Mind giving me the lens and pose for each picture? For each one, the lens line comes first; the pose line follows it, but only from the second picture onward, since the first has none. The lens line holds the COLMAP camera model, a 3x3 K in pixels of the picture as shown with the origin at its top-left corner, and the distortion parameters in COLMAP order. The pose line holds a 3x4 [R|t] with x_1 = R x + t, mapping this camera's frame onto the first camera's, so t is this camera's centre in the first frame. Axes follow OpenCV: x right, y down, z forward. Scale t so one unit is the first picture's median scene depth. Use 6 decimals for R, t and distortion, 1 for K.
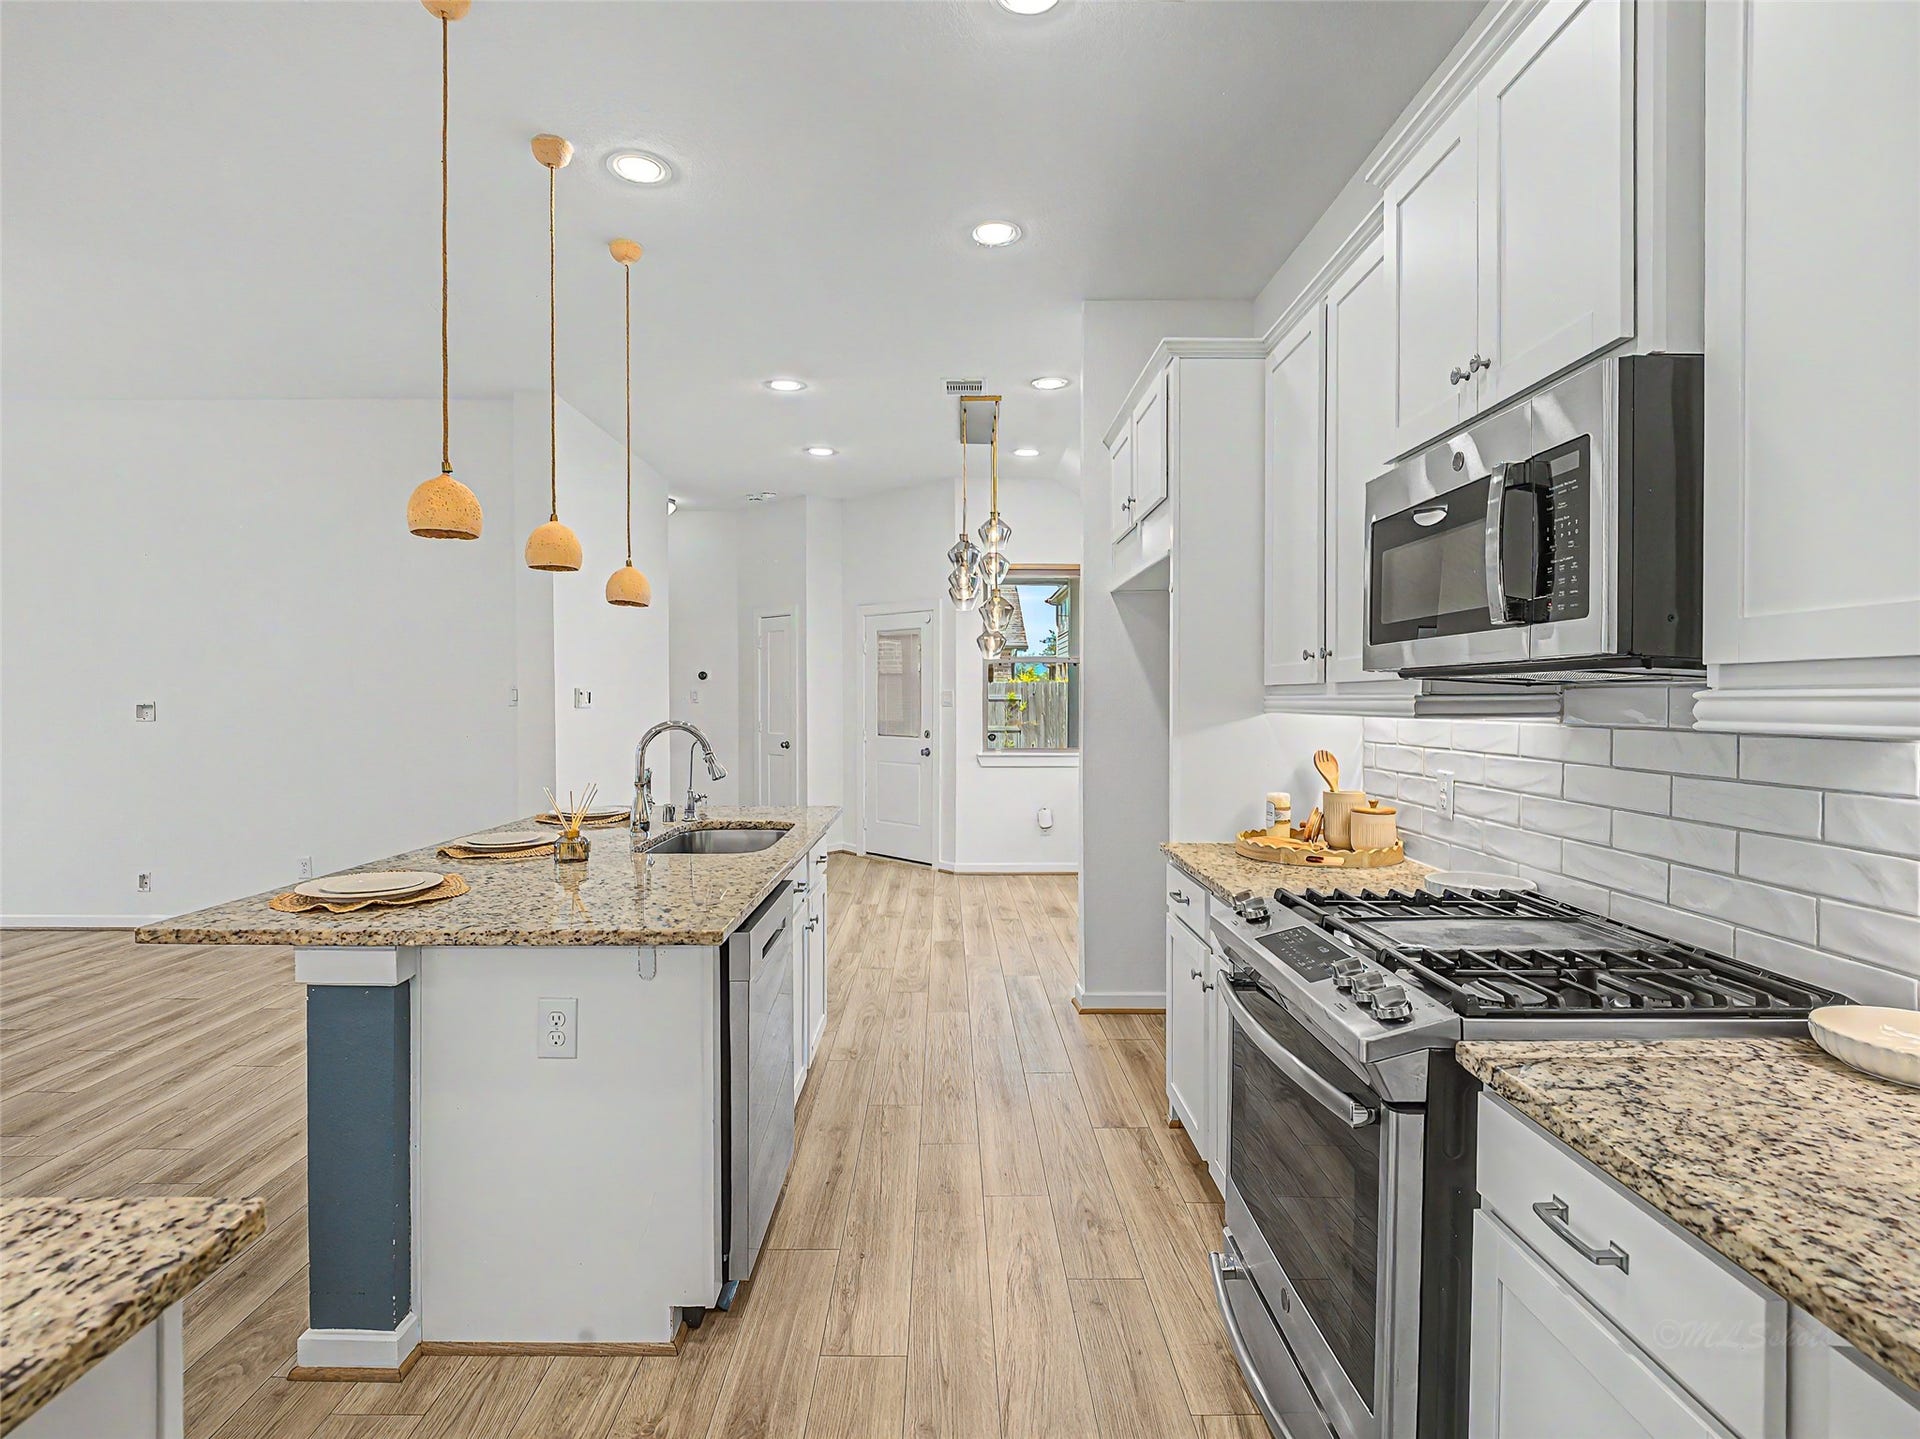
lens RADIAL K [[964.4, 0, 963.5], [0, 964.4, 715.4], [0, 0, 1]] dist [0.022069, -0.027380]
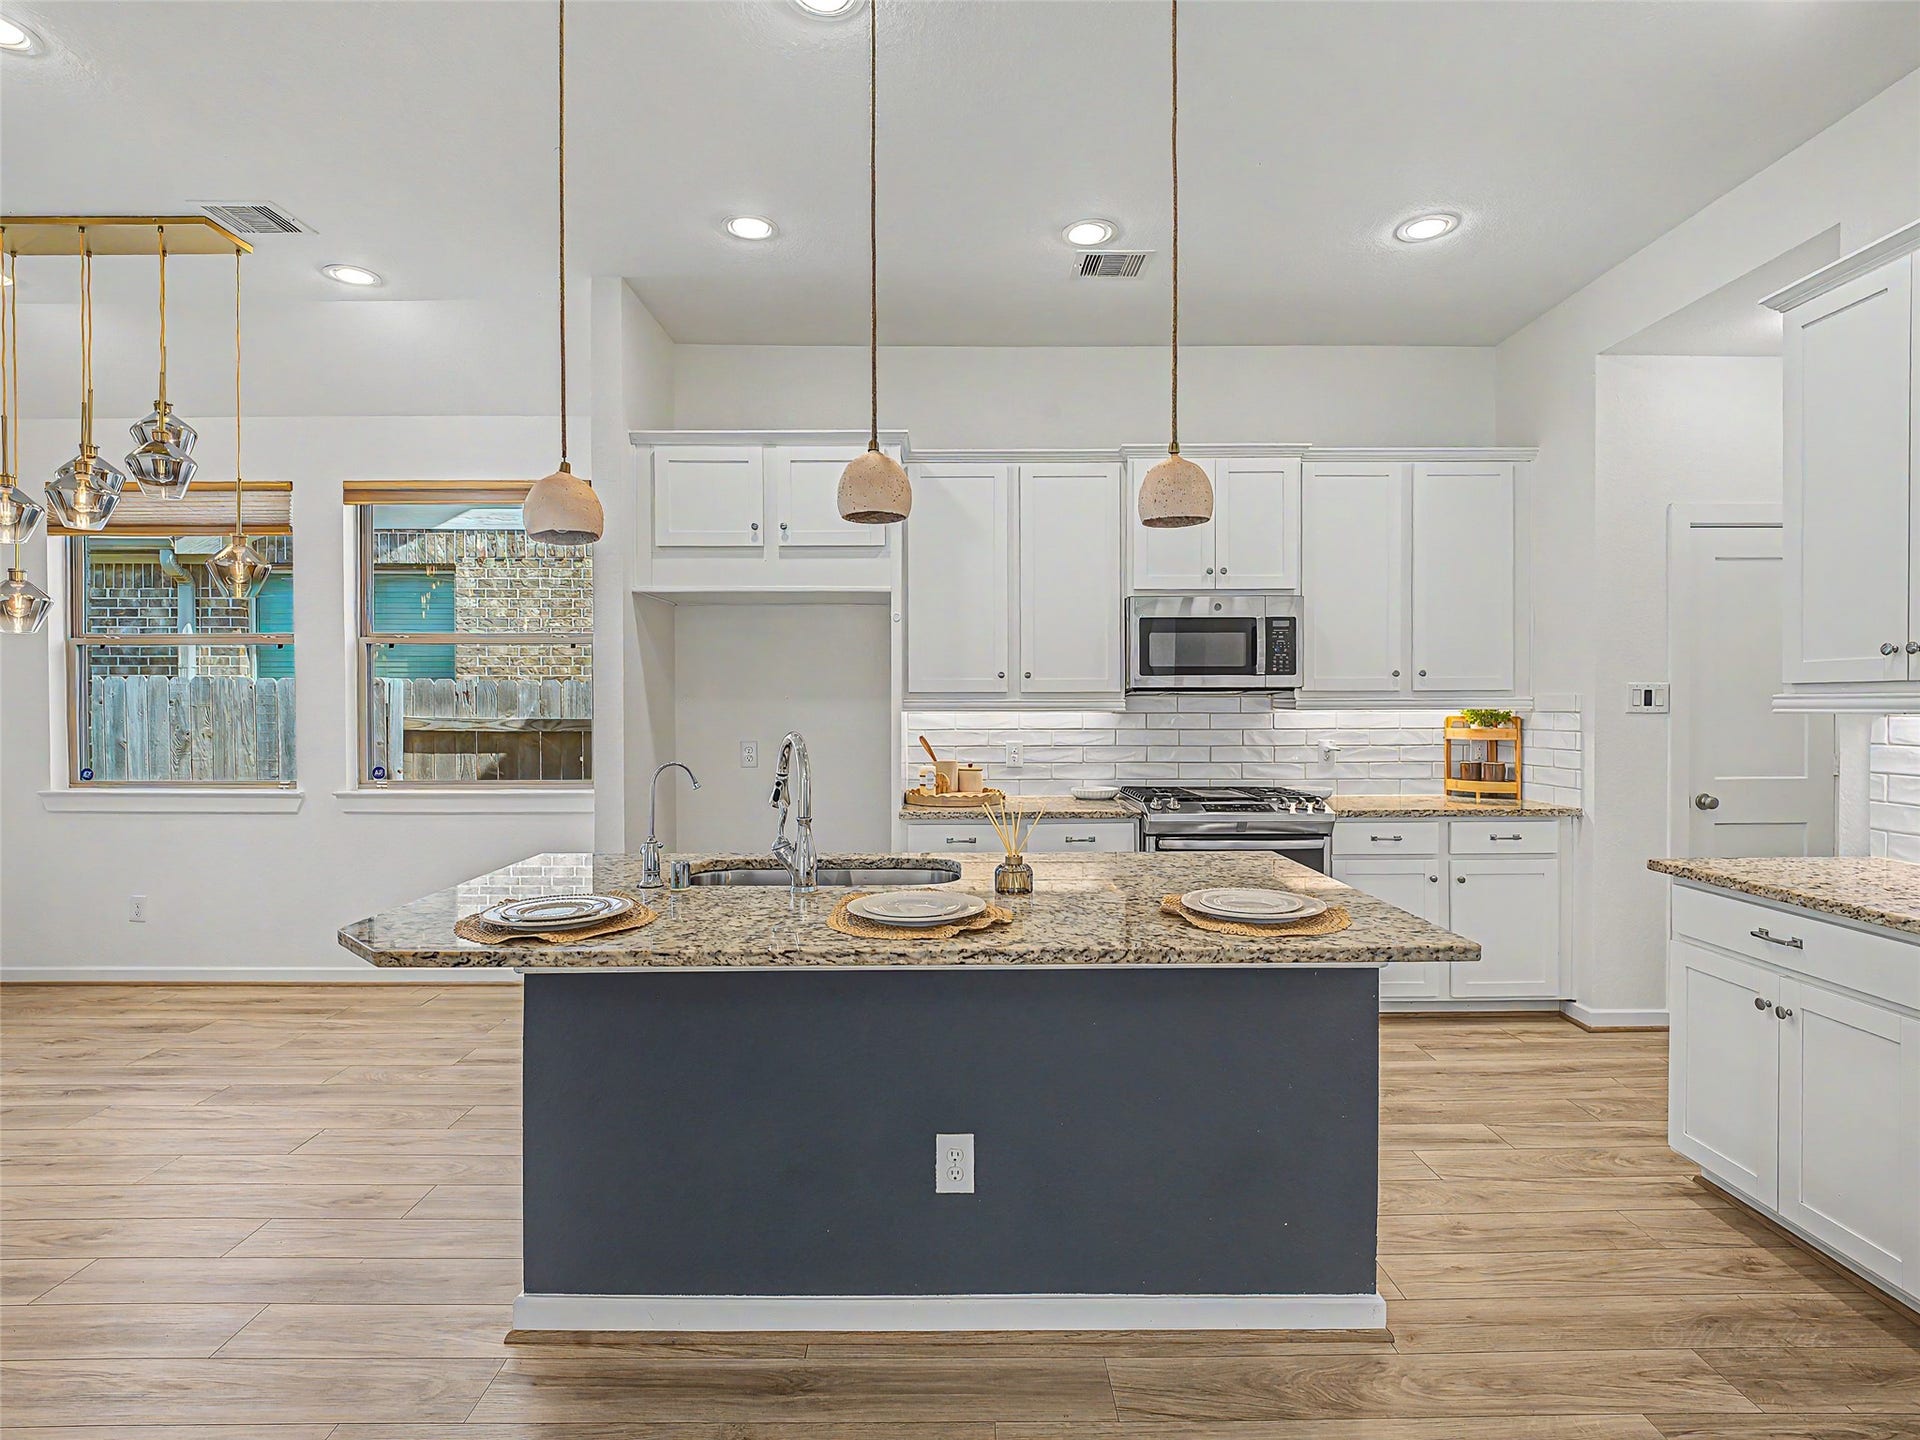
lens RADIAL K [[964.4, 0, 963.5], [0, 964.4, 715.9], [0, 0, 1]] dist [0.022069, -0.027380]
pose [[0.005420, -0.020384, 0.999778, -1.673785], [0.019983, 0.999595, 0.020272, -0.036720], [-0.999786, 0.019868, 0.005826, 1.375530]]
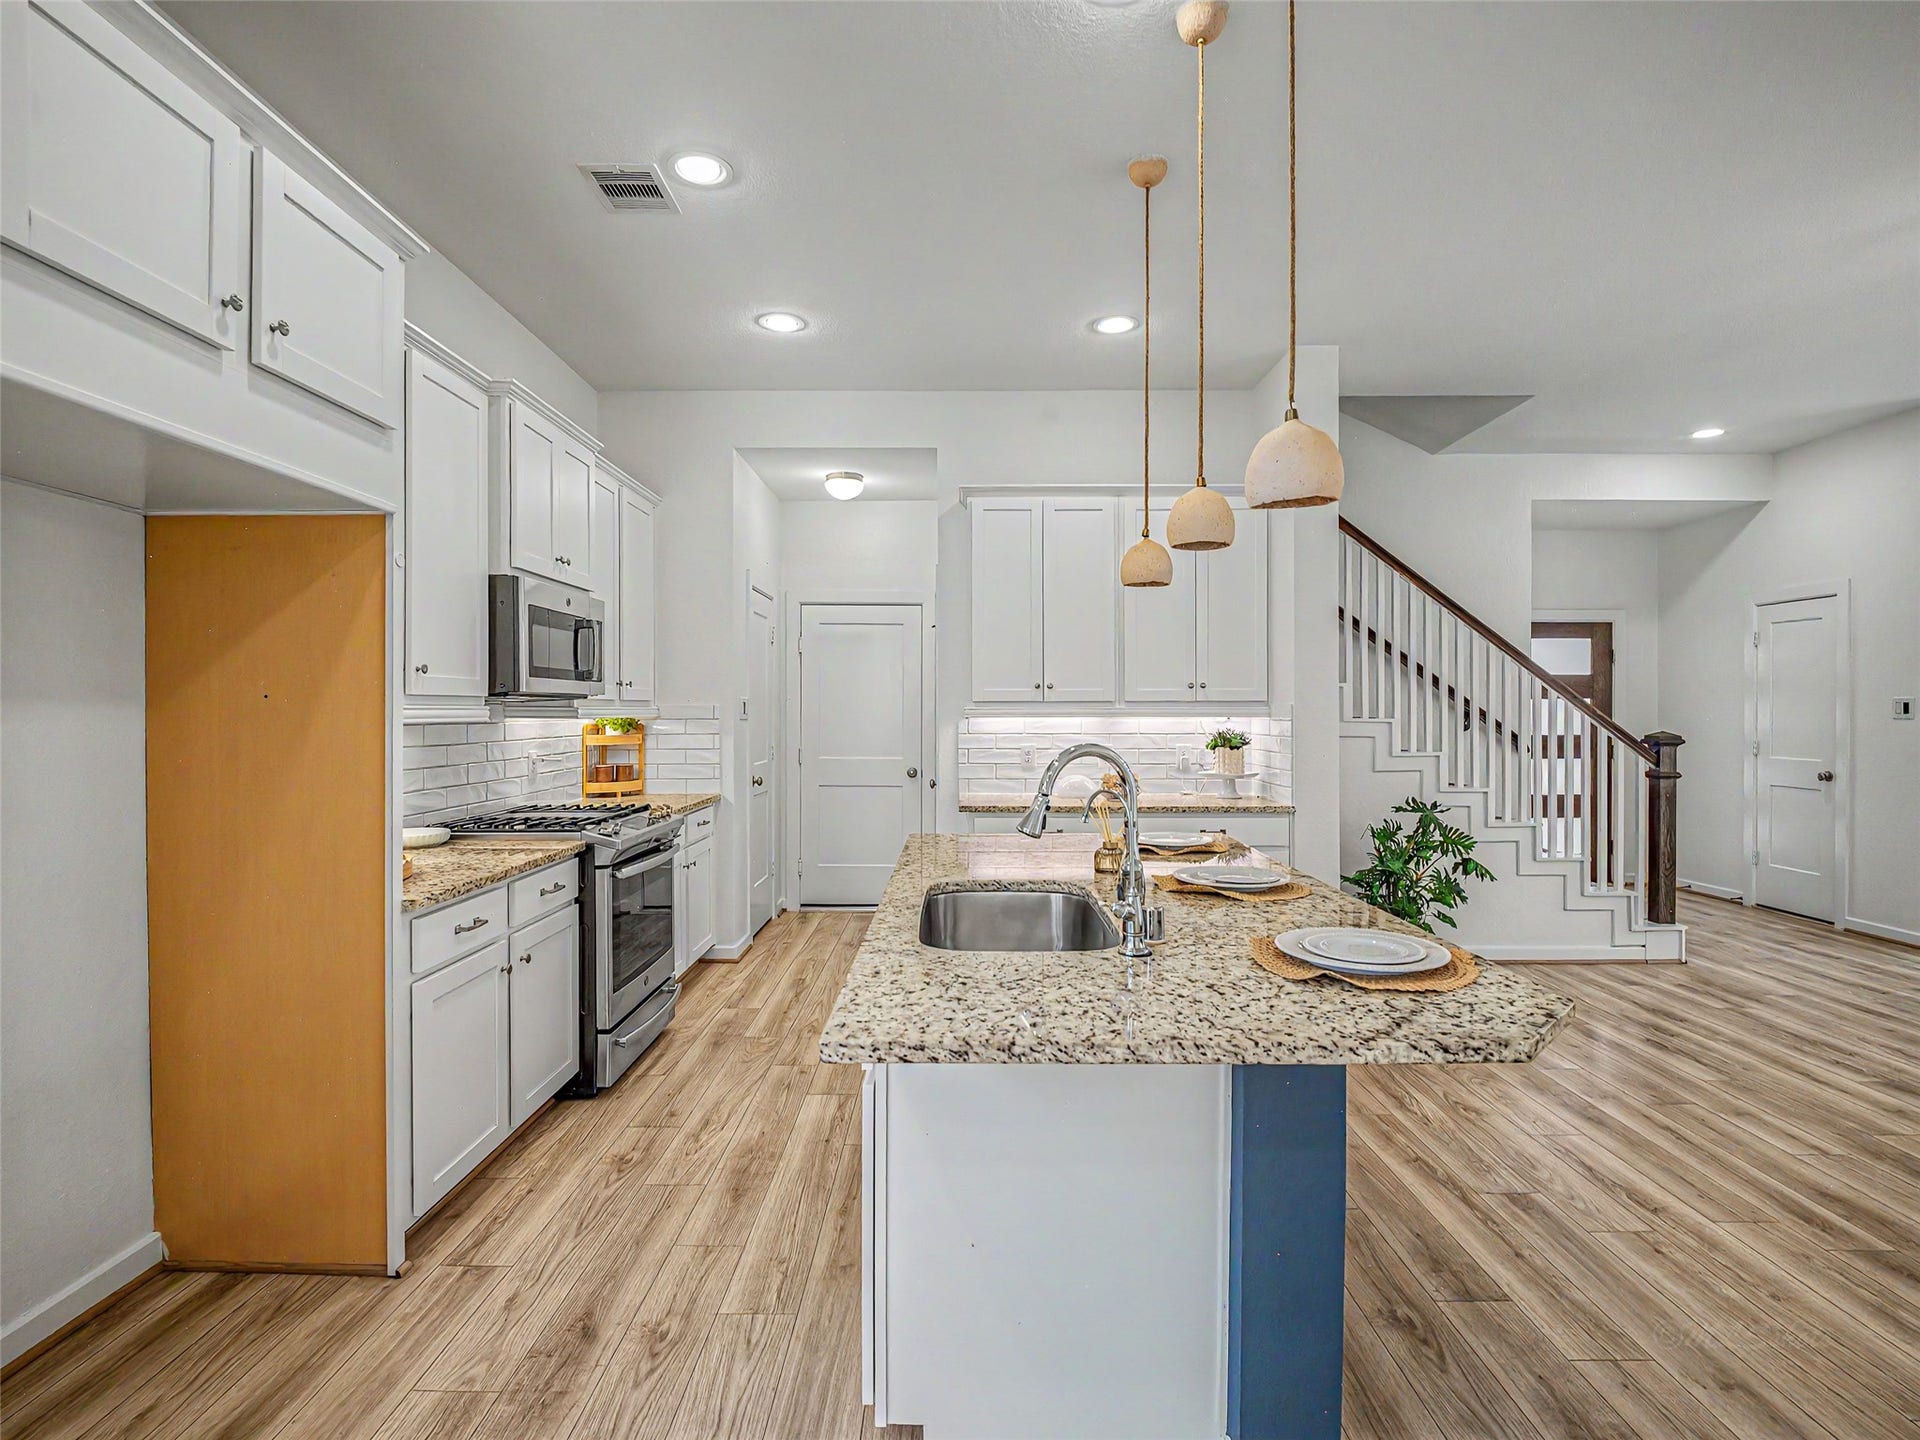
lens RADIAL K [[964.4, 0, 963.5], [0, 964.4, 715.9], [0, 0, 1]] dist [0.022069, -0.027380]
pose [[-0.999803, -0.006521, 0.018738, -0.359062], [-0.006107, 0.999738, 0.022044, -0.047604], [-0.018877, 0.021925, -0.999581, 2.666163]]
